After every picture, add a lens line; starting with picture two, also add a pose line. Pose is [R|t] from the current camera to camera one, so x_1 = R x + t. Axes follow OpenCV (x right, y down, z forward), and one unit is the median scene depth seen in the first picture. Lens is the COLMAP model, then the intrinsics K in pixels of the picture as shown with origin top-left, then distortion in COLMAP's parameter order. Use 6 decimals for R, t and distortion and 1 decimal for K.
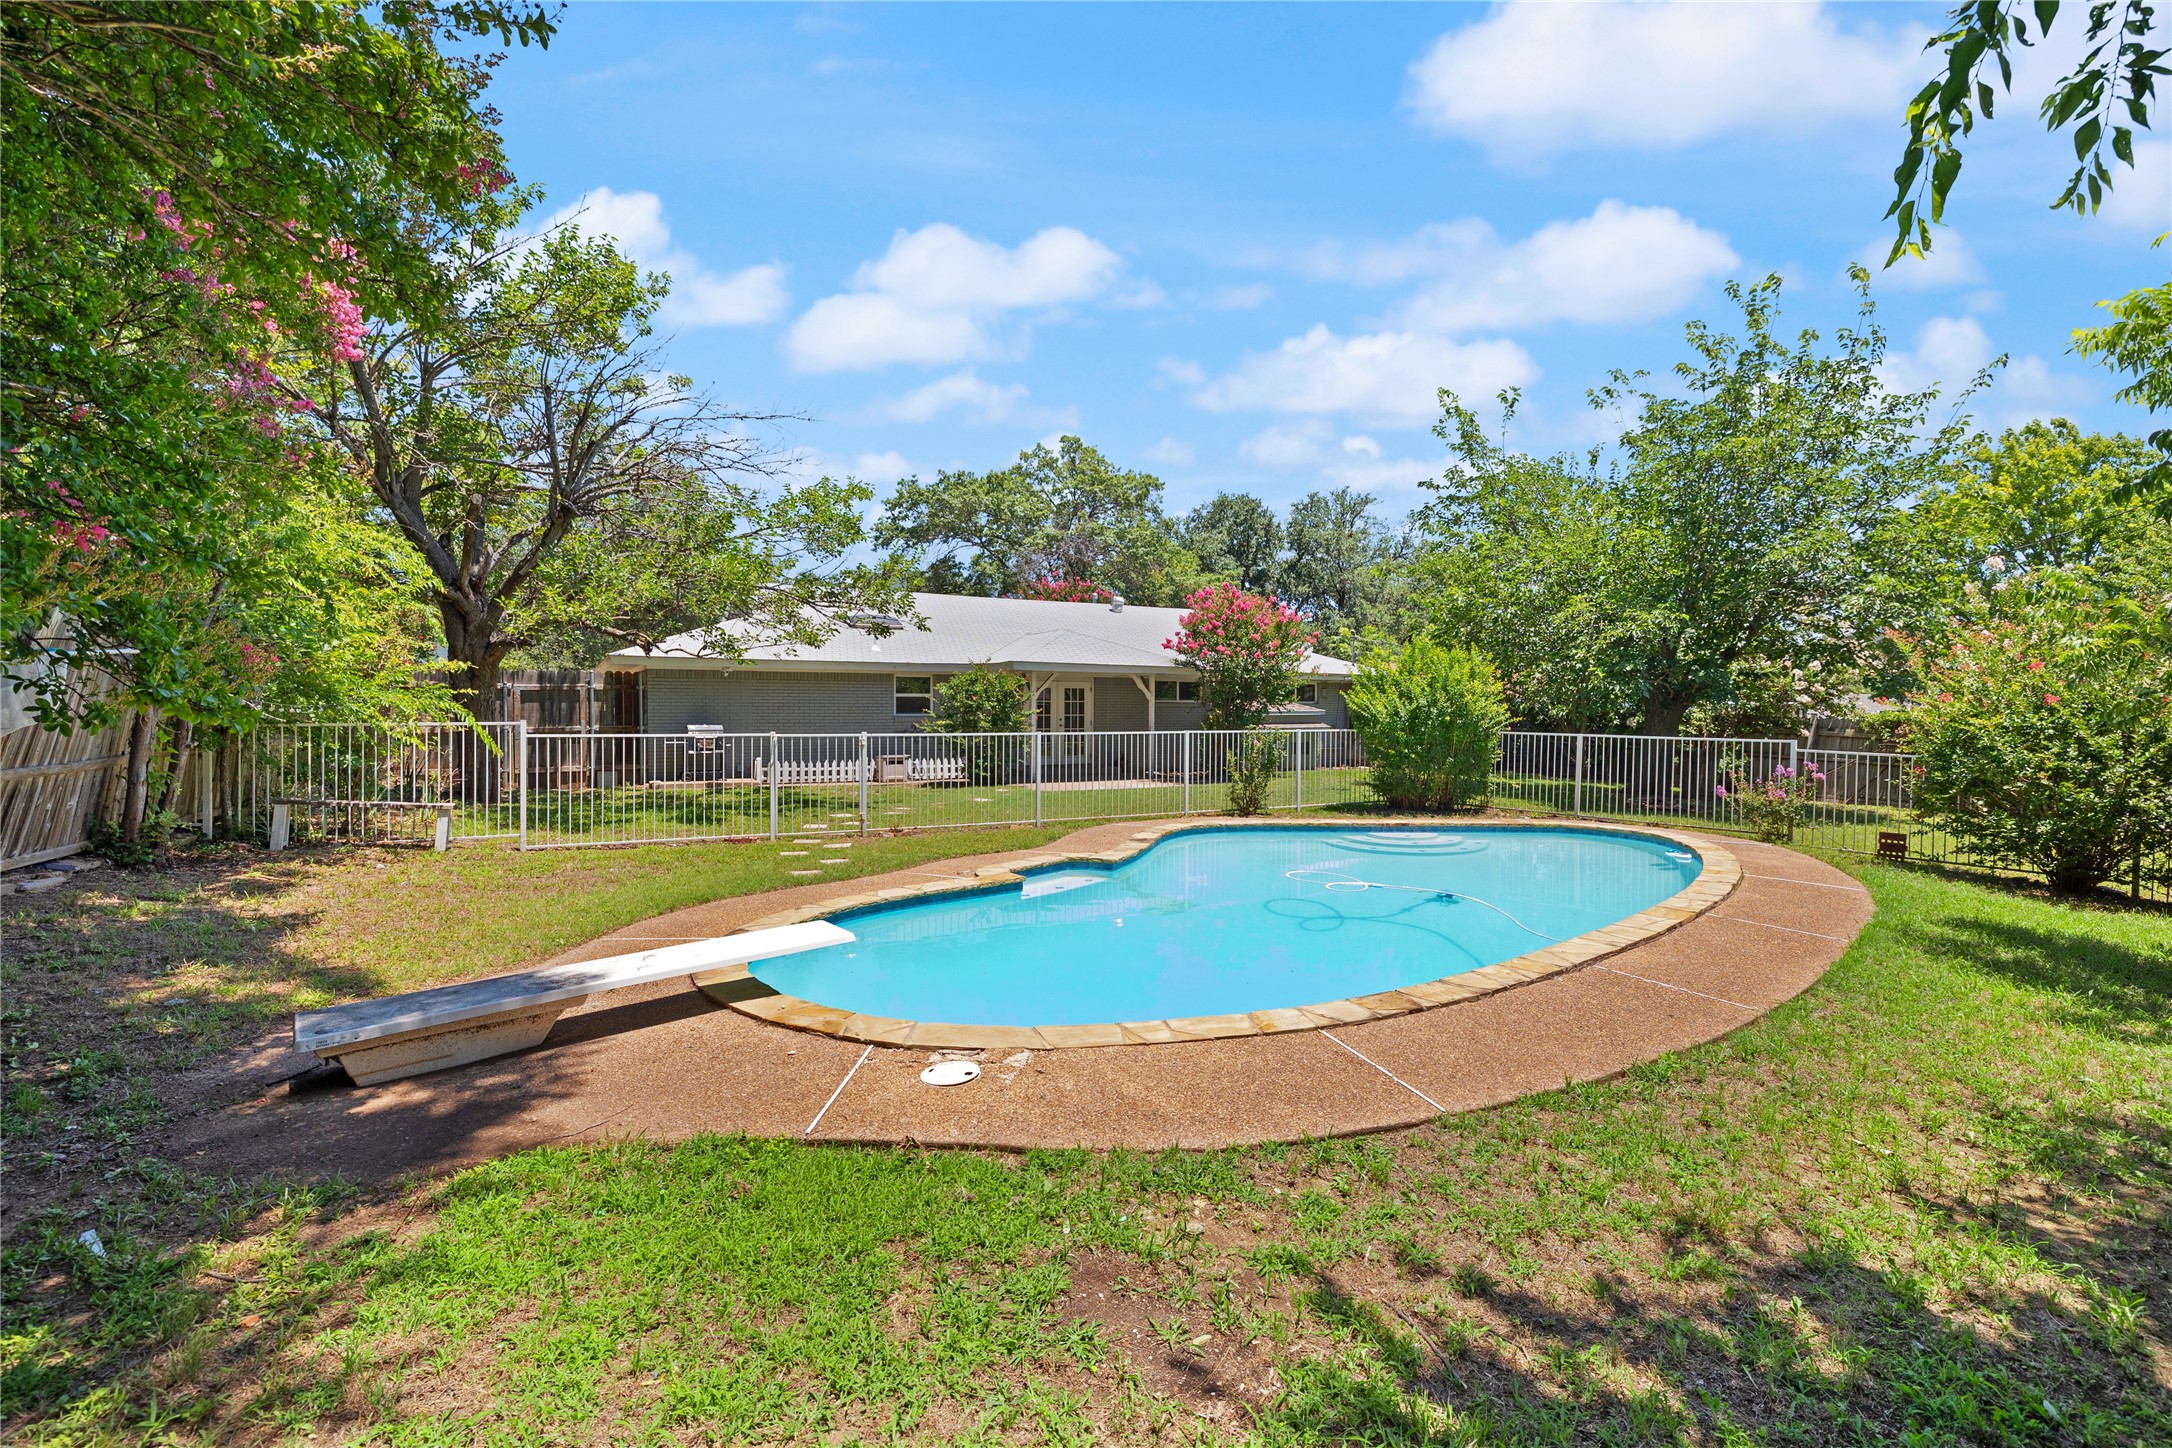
lens RADIAL K [[961.3, 0, 1087.8], [0, 961.3, 703.5], [0, 0, 1]] dist [0.001710, -0.000031]
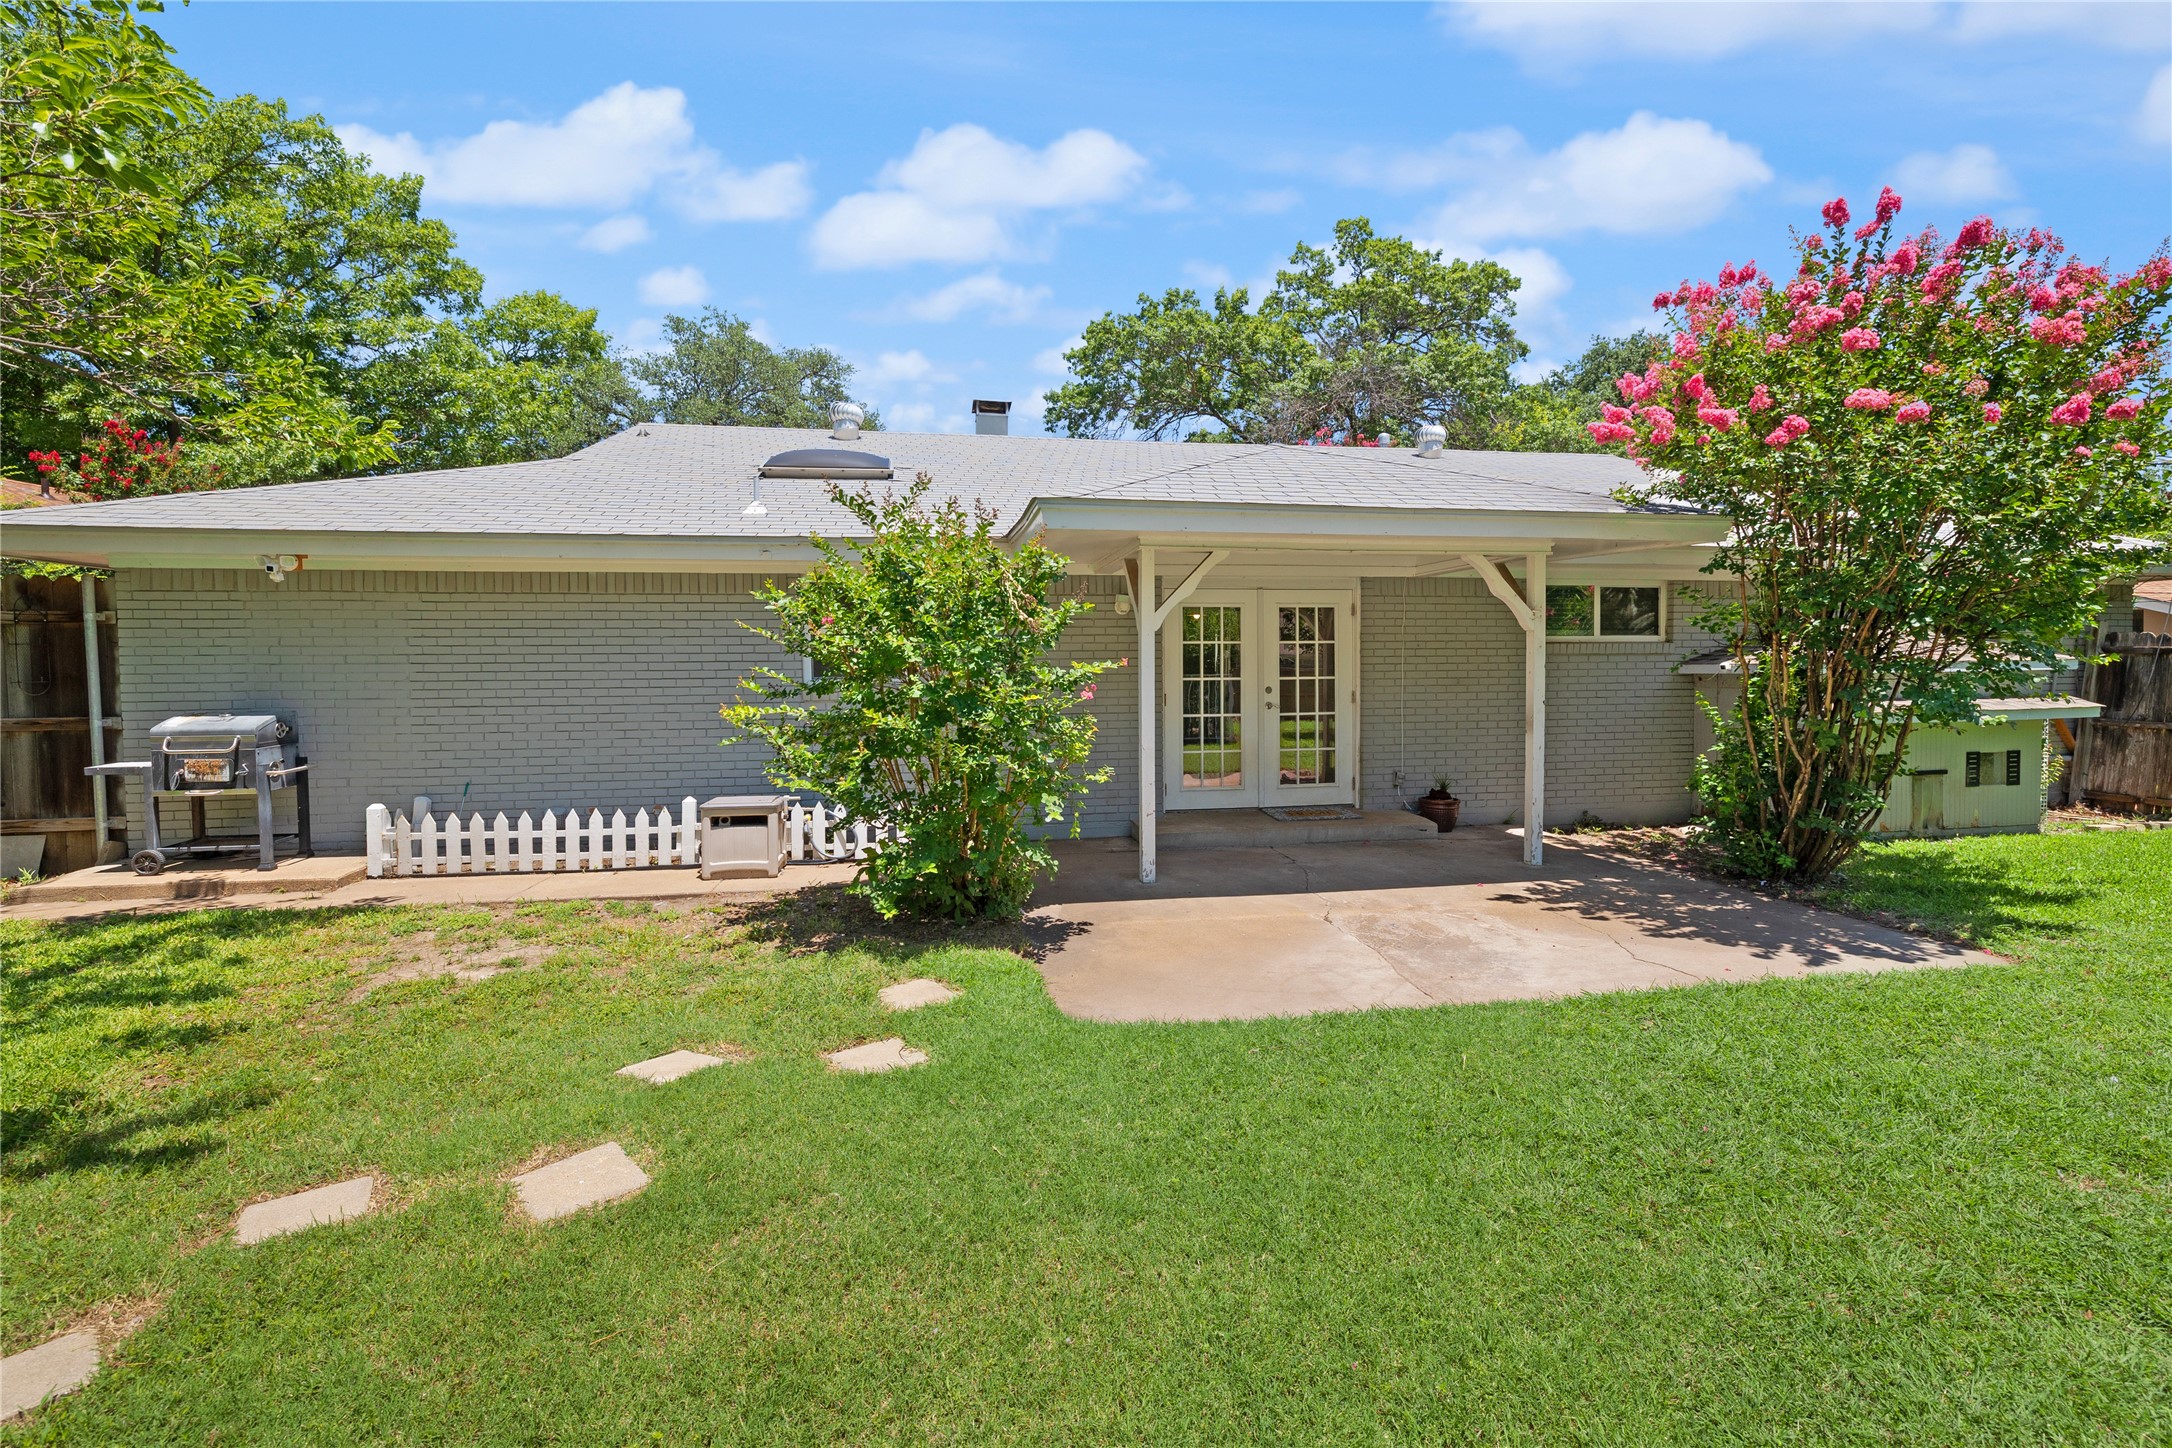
lens RADIAL K [[961.3, 0, 1087.8], [0, 961.3, 703.5], [0, 0, 1]] dist [0.001710, -0.000031]
pose [[0.949690, 0.001266, -0.313189, 0.027590], [0.012425, 0.999052, 0.041717, 0.006346], [0.312945, -0.043509, 0.948774, 0.725749]]
